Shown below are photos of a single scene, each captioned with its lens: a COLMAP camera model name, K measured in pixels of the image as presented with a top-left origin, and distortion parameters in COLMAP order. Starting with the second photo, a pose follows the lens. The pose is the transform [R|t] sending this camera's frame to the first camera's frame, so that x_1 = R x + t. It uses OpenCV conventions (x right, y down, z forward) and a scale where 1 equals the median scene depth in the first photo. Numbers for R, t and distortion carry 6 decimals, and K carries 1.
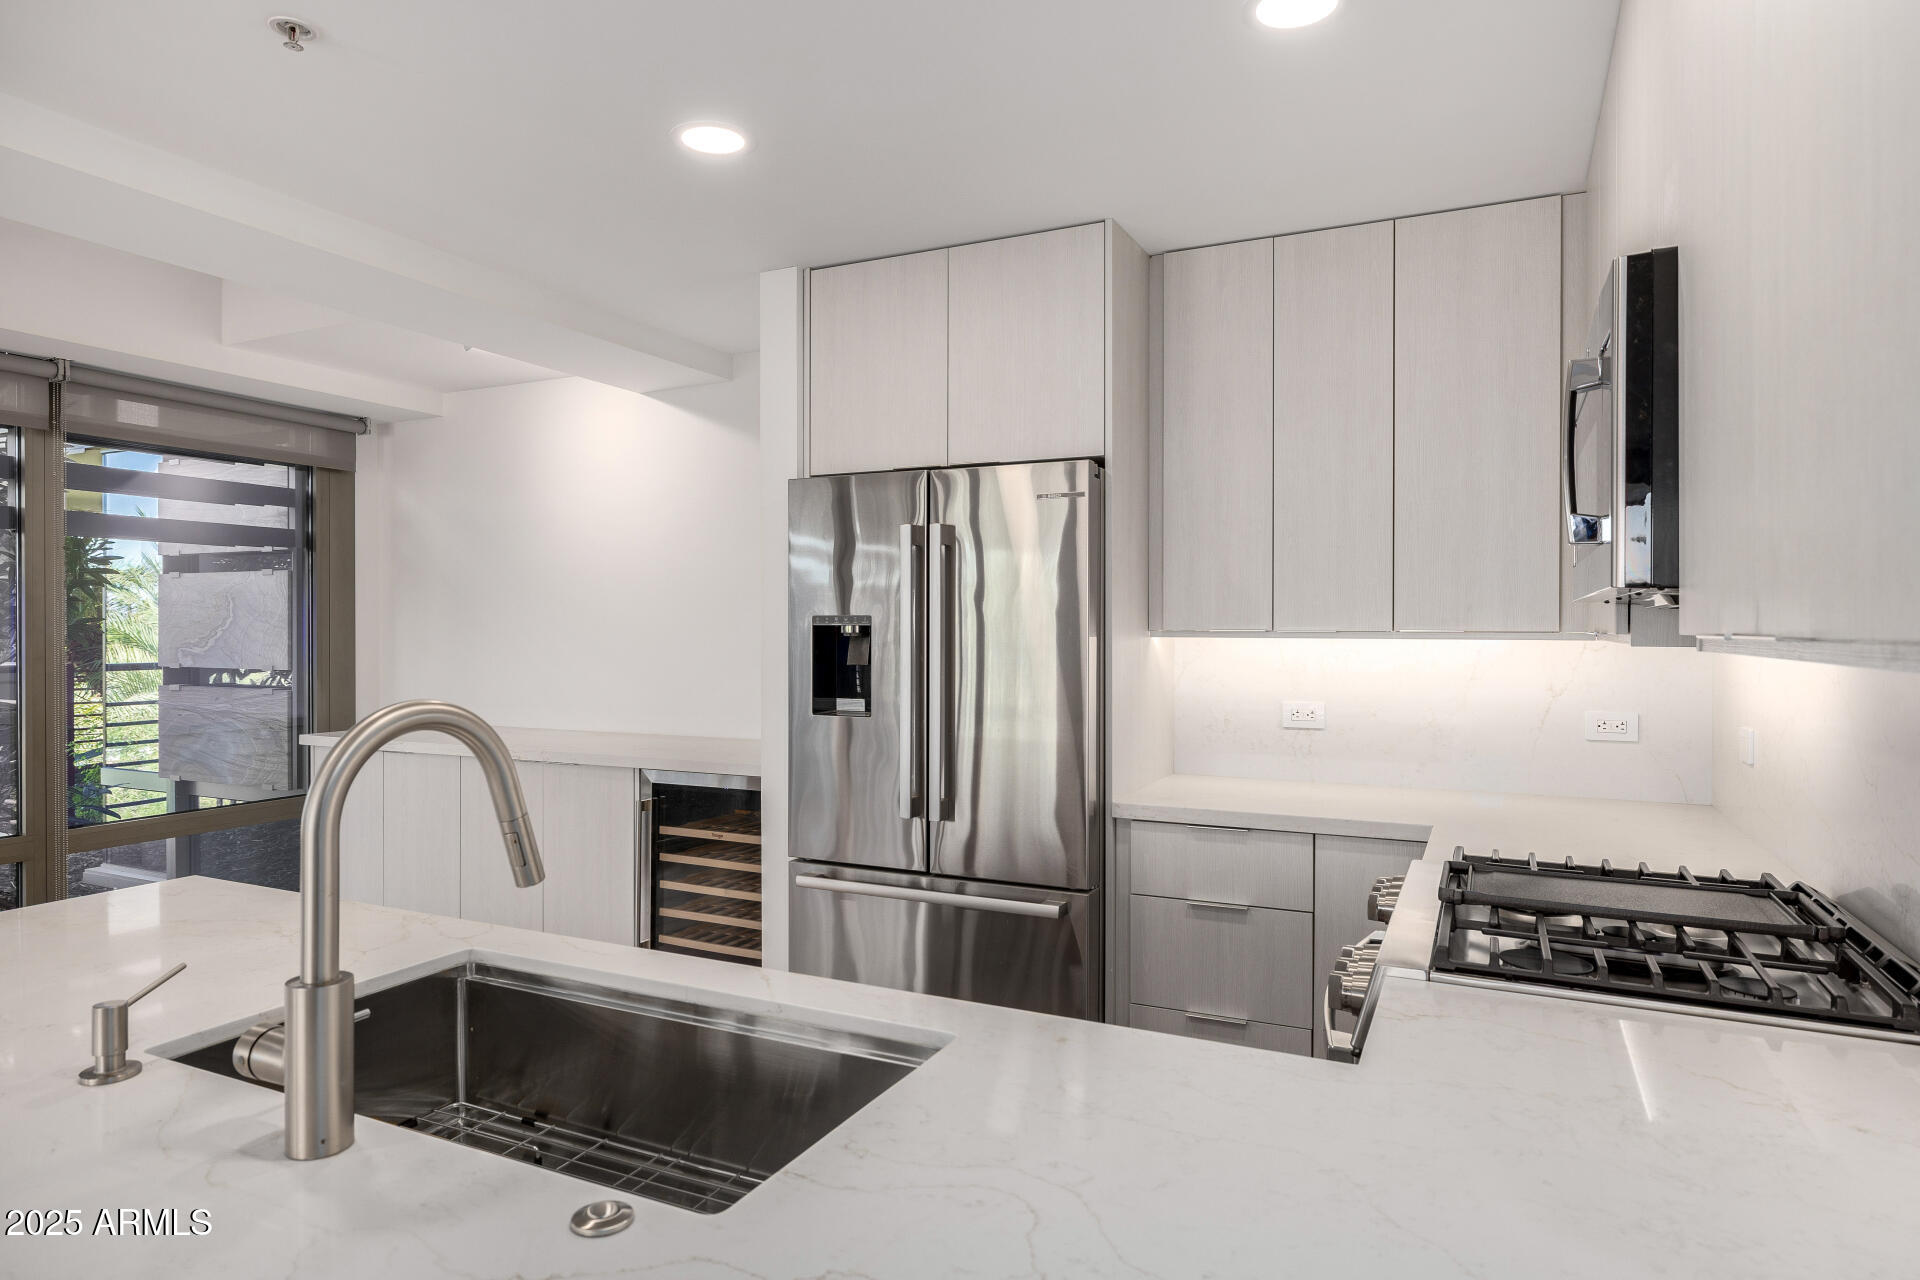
lens RADIAL K [[1122.7, 0, 952.8], [0, 1122.7, 641.6], [0, 0, 1]] dist [0.004253, 0.000177]
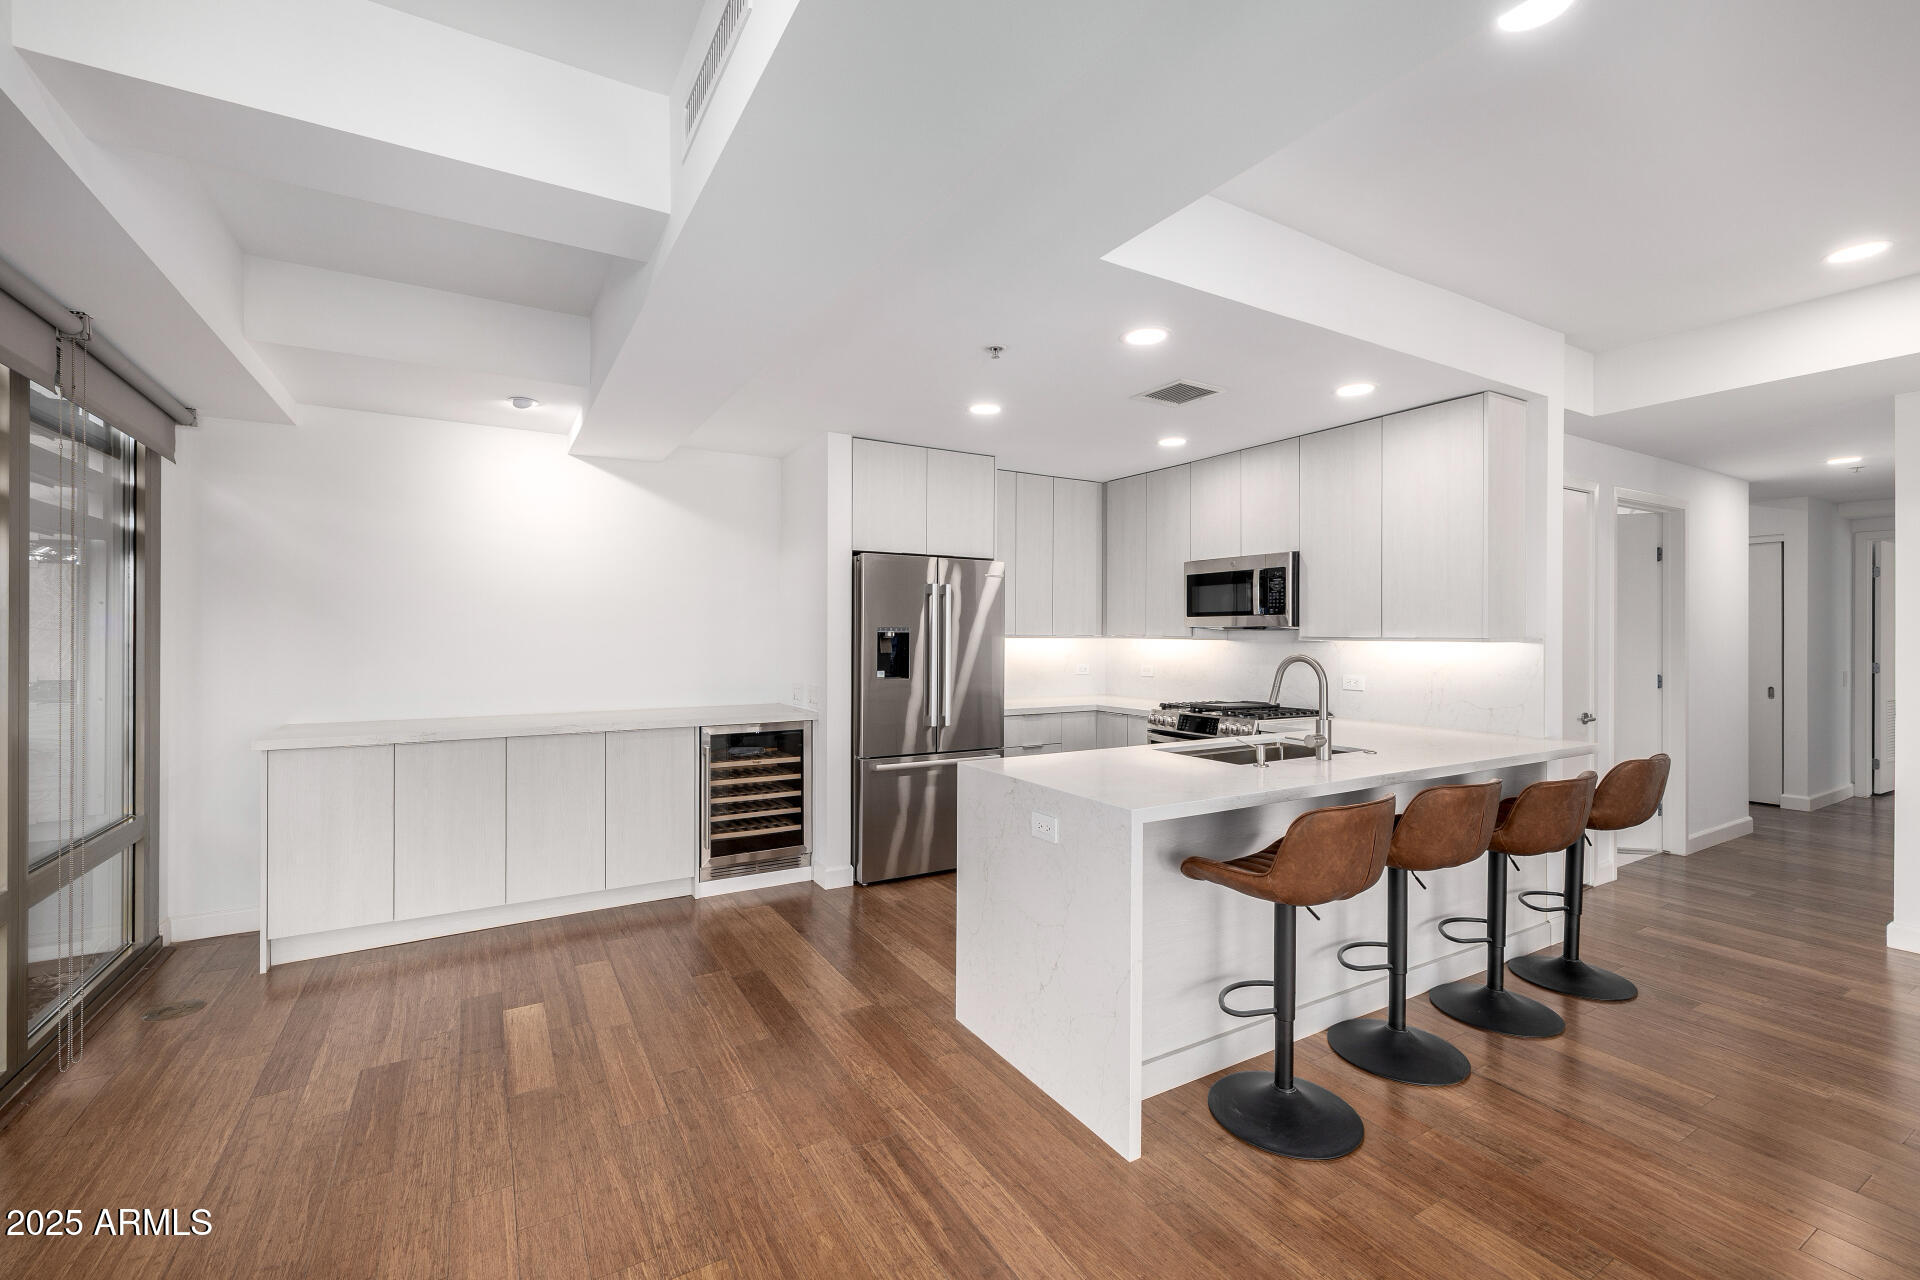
lens RADIAL K [[811.4, 0, 956.2], [0, 811.4, 635.6], [0, 0, 1]] dist [0.003246, 0.001410]
pose [[0.546170, -0.004762, 0.837661, -1.067499], [0.004050, 0.999987, 0.003044, -0.011749], [-0.837665, 0.001730, 0.546182, 0.137886]]
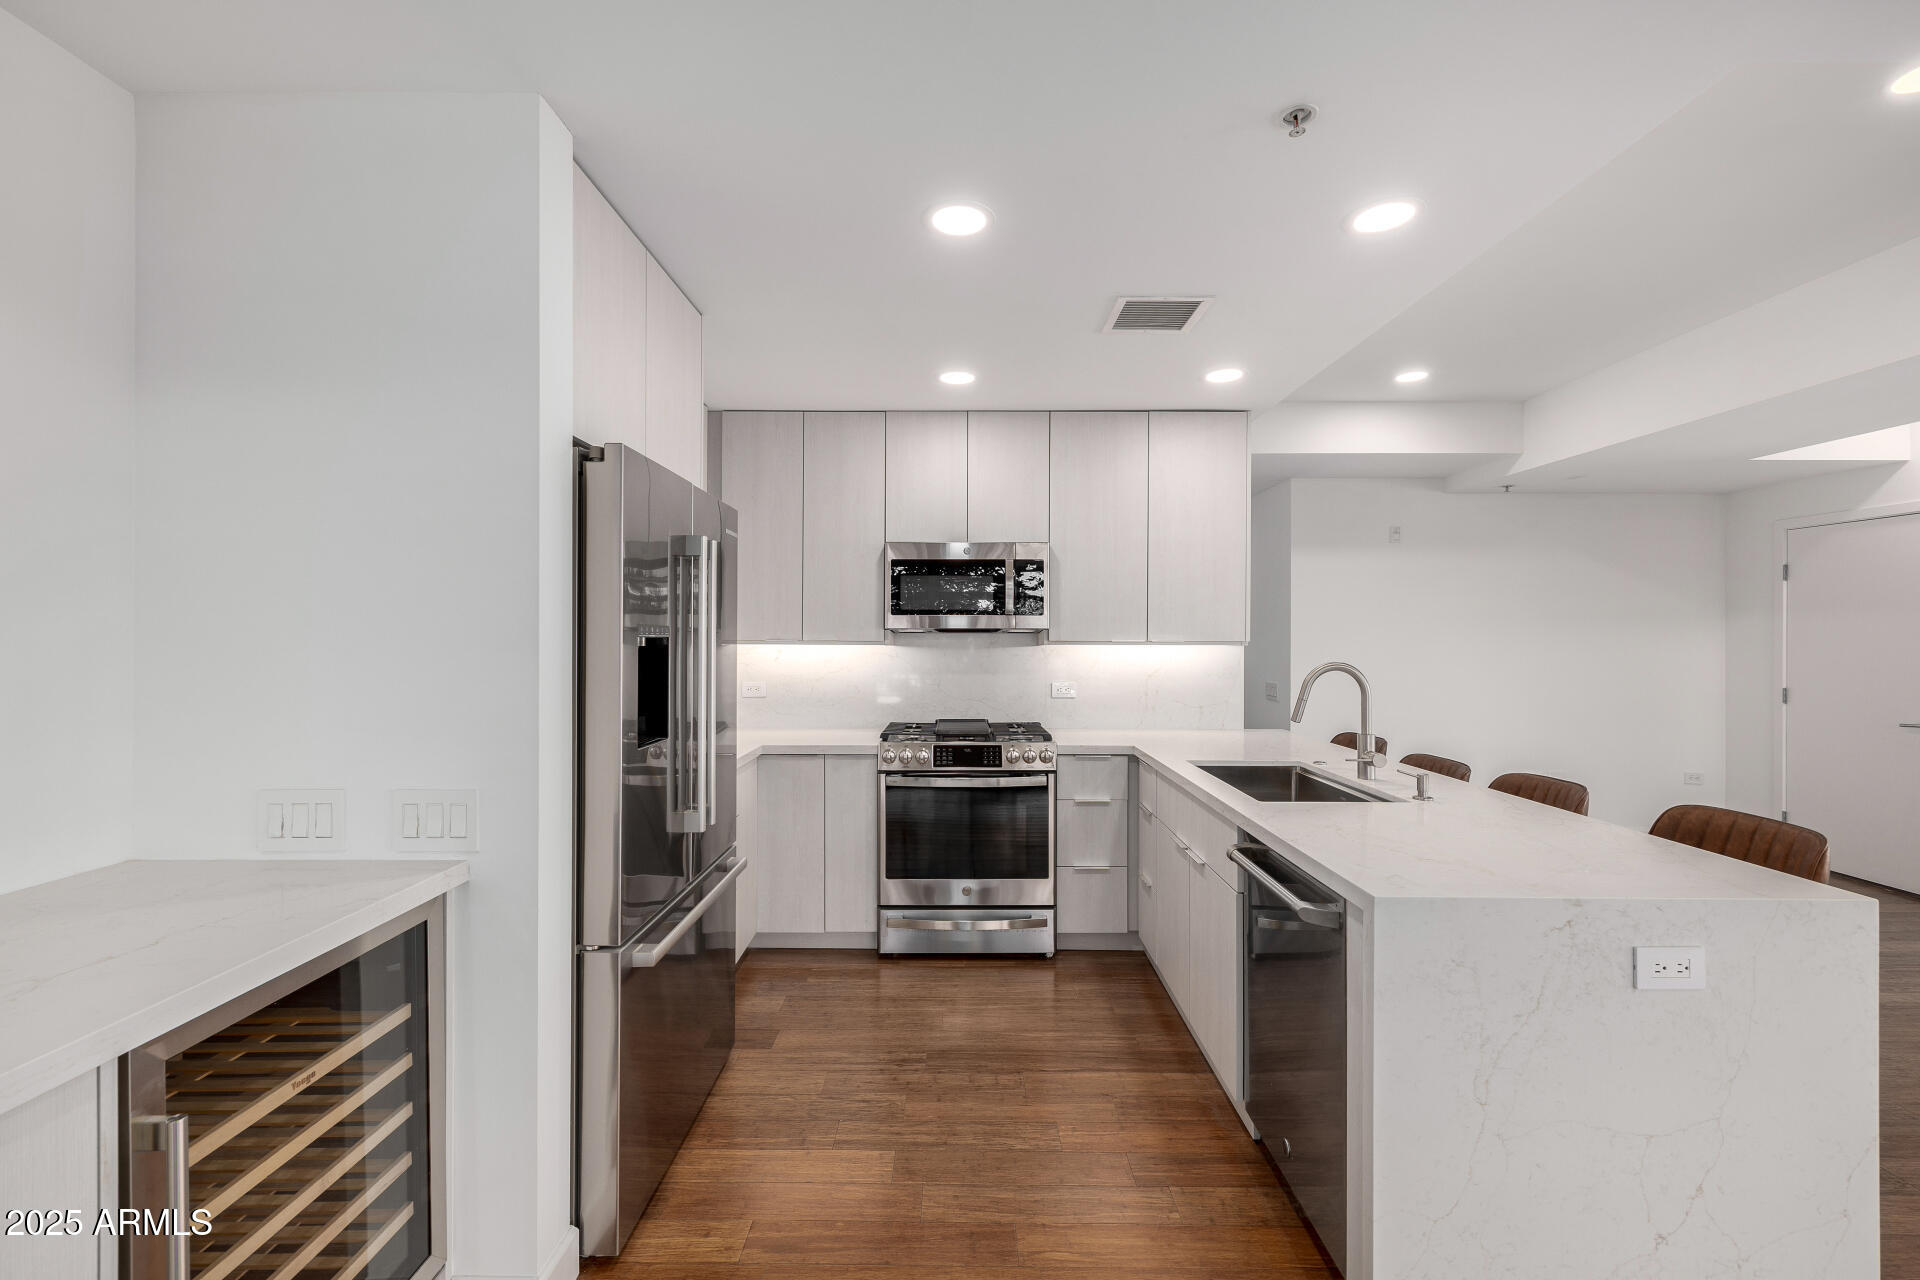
lens RADIAL K [[811.4, 0, 960.6], [0, 811.4, 636.5], [0, 0, 1]] dist [0.003246, 0.001410]
pose [[-0.441149, -0.005906, 0.897414, -0.667606], [0.000878, 0.999975, 0.007013, -0.017430], [-0.897433, 0.003882, -0.441133, 0.941551]]
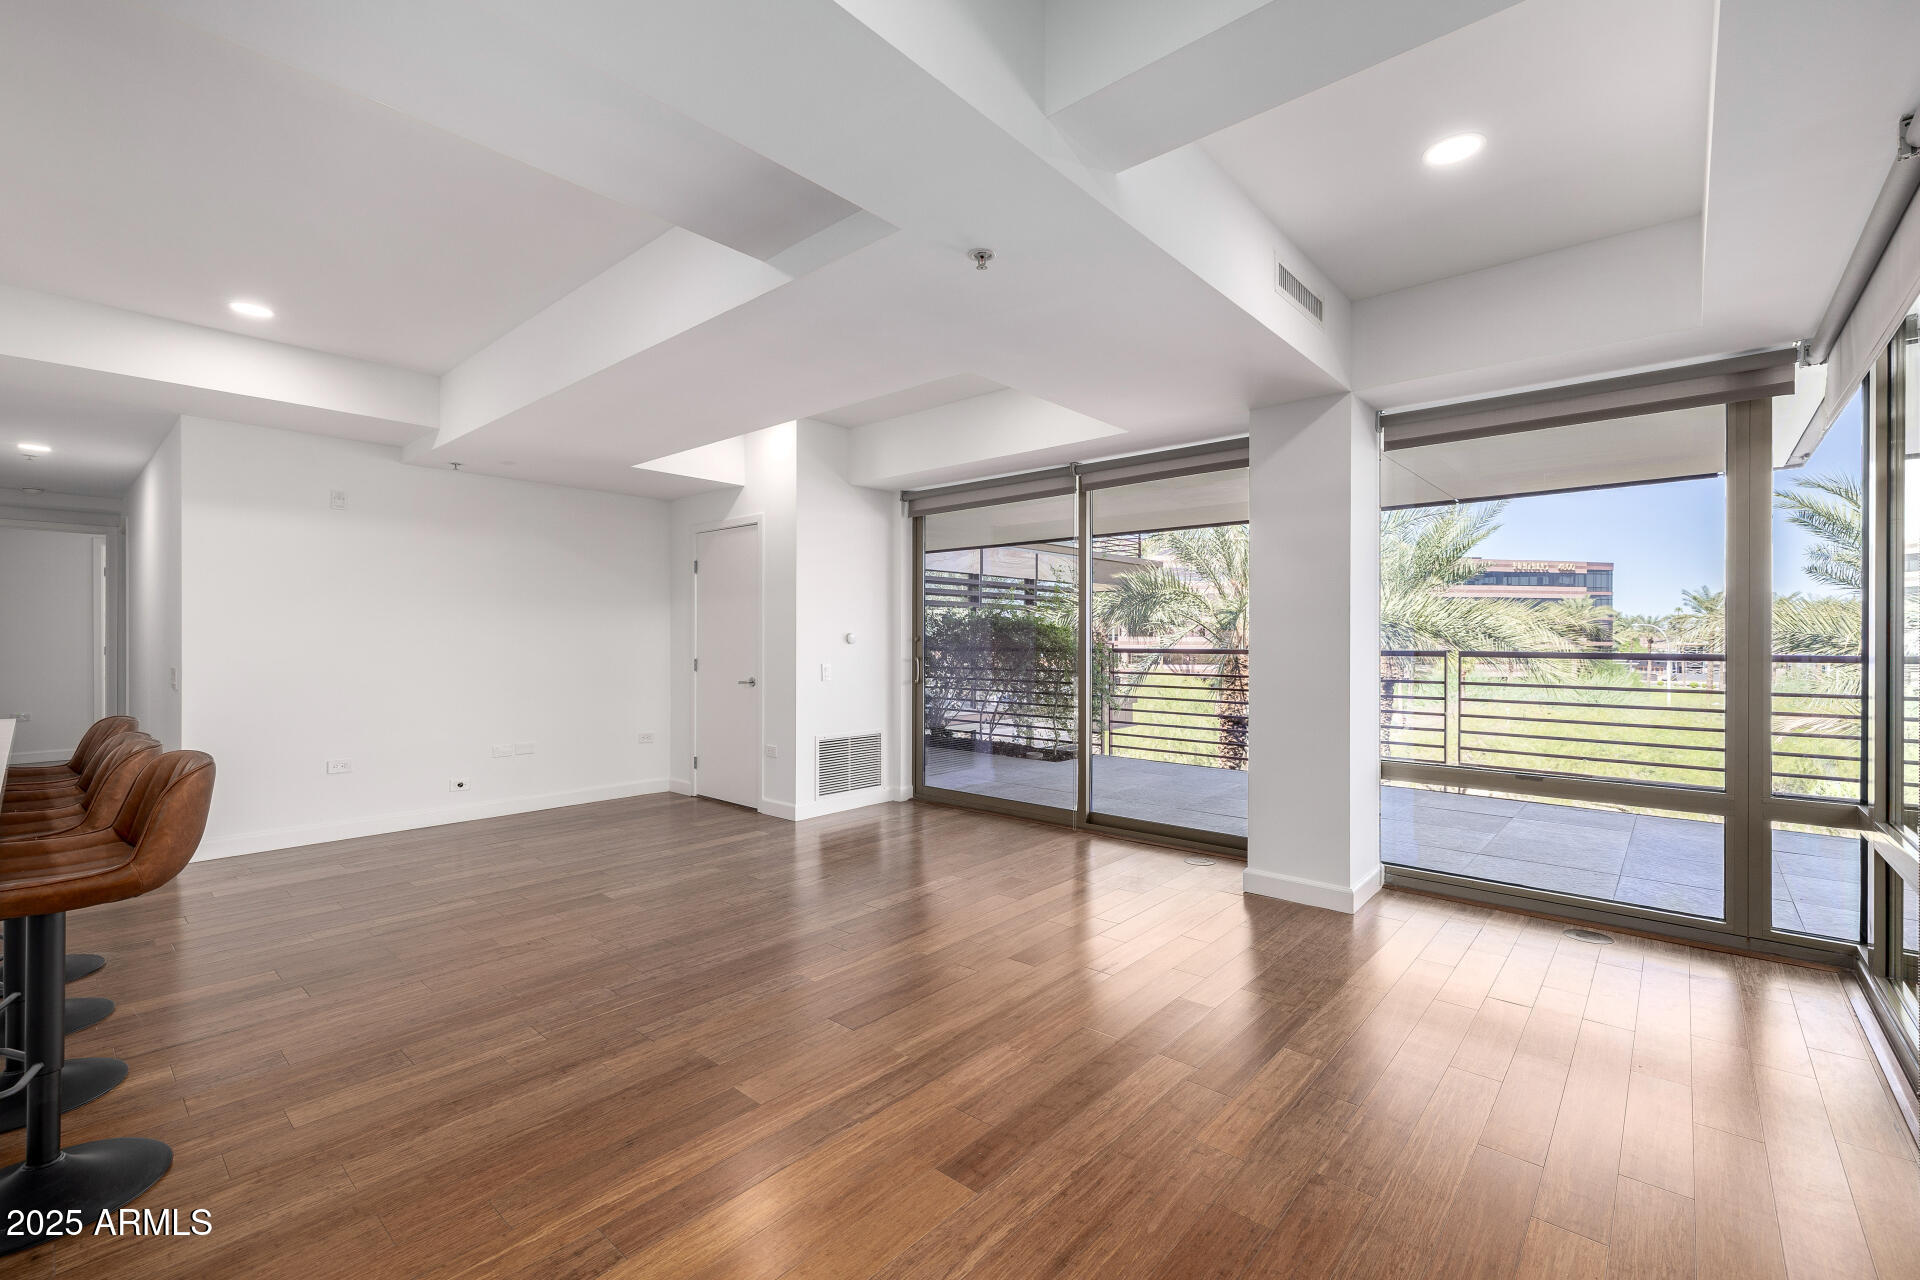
lens RADIAL K [[811.4, 0, 956.5], [0, 811.4, 642.9], [0, 0, 1]] dist [0.003246, 0.001410]
pose [[-0.964869, -0.007616, 0.262622, -1.048963], [-0.005179, 0.999937, 0.009971, 0.028369], [-0.262682, 0.008260, -0.964847, 0.607427]]
